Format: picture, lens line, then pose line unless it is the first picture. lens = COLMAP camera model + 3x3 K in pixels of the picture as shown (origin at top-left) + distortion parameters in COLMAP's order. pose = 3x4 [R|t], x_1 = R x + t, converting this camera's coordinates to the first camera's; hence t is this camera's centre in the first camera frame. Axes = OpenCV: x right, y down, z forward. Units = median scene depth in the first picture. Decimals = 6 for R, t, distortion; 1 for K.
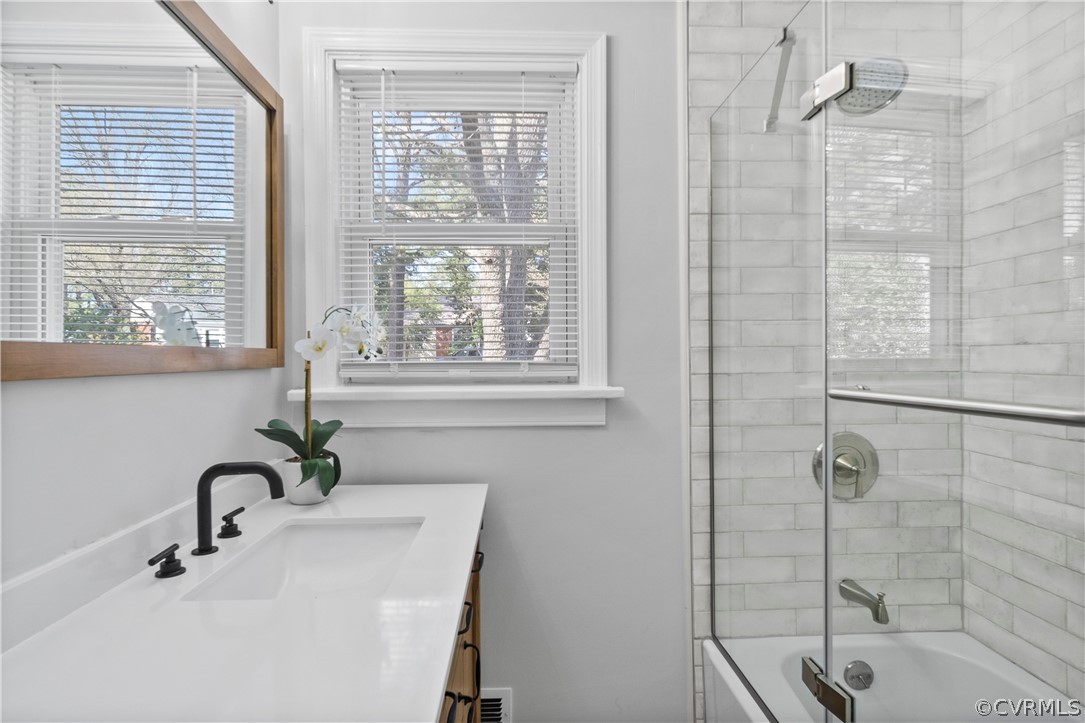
lens RADIAL K [[587.7, 0, 529.2], [0, 587.7, 363.5], [0, 0, 1]] dist [-0.004352, -0.000464]
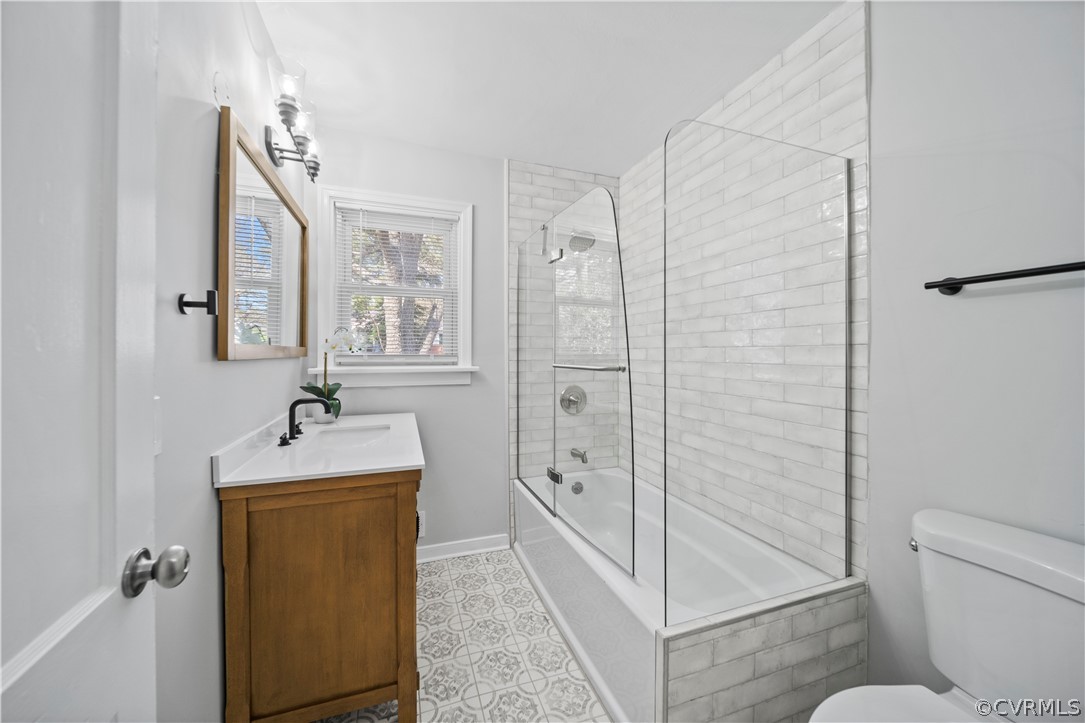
lens RADIAL K [[386.4, 0, 535.0], [0, 386.4, 357.9], [0, 0, 1]] dist [0.000191, -0.001809]
pose [[0.952008, 0.003246, 0.306057, -0.081879], [-0.003619, 0.999993, 0.000652, 0.006661], [-0.306053, -0.001728, 0.952013, -0.431148]]
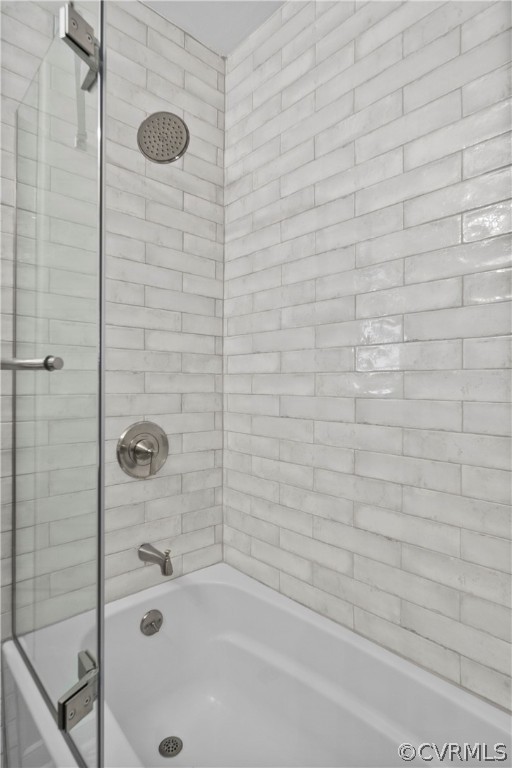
lens RADIAL K [[414.8, 0, 256.8], [0, 414.8, 384.6], [0, 0, 1]] dist [-0.002651, 0.000066]
pose [[0.762448, 0.009605, 0.646978, 0.169334], [-0.004693, 0.999946, -0.009316, 0.048942], [-0.647032, 0.004067, 0.762452, 0.205593]]
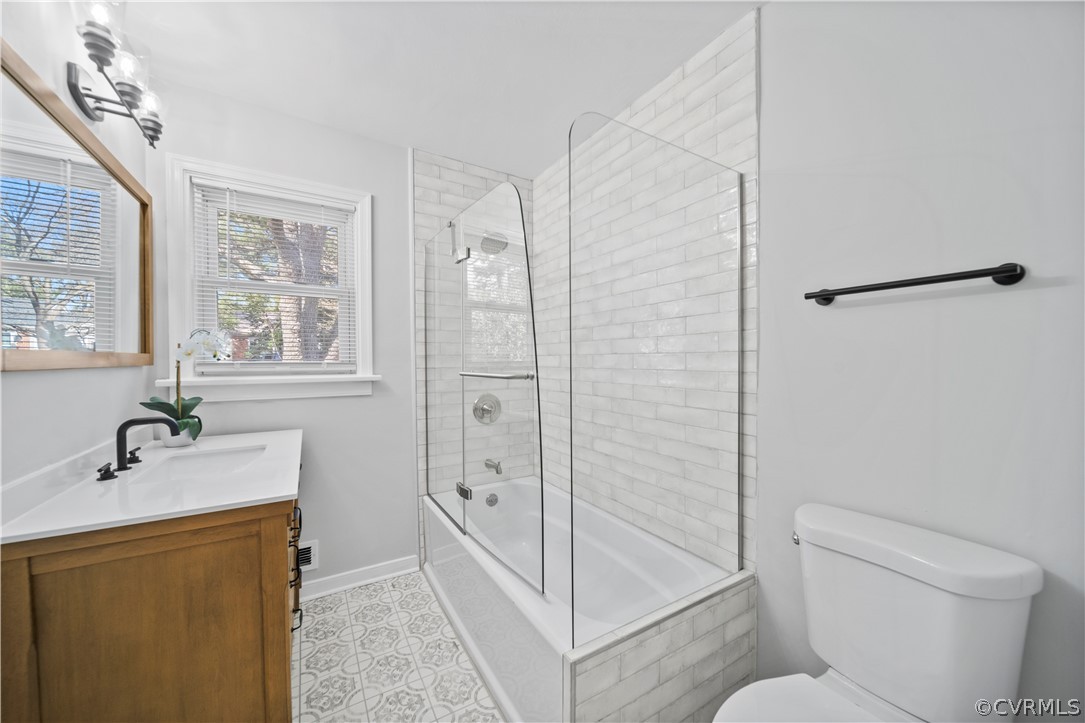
lens RADIAL K [[386.4, 0, 533.4], [0, 386.4, 368.7], [0, 0, 1]] dist [0.000191, -0.001809]
pose [[0.873079, -0.006770, 0.487531, -0.026621], [0.001873, 0.999943, 0.010530, 0.006062], [-0.487575, -0.008280, 0.873042, -0.385234]]
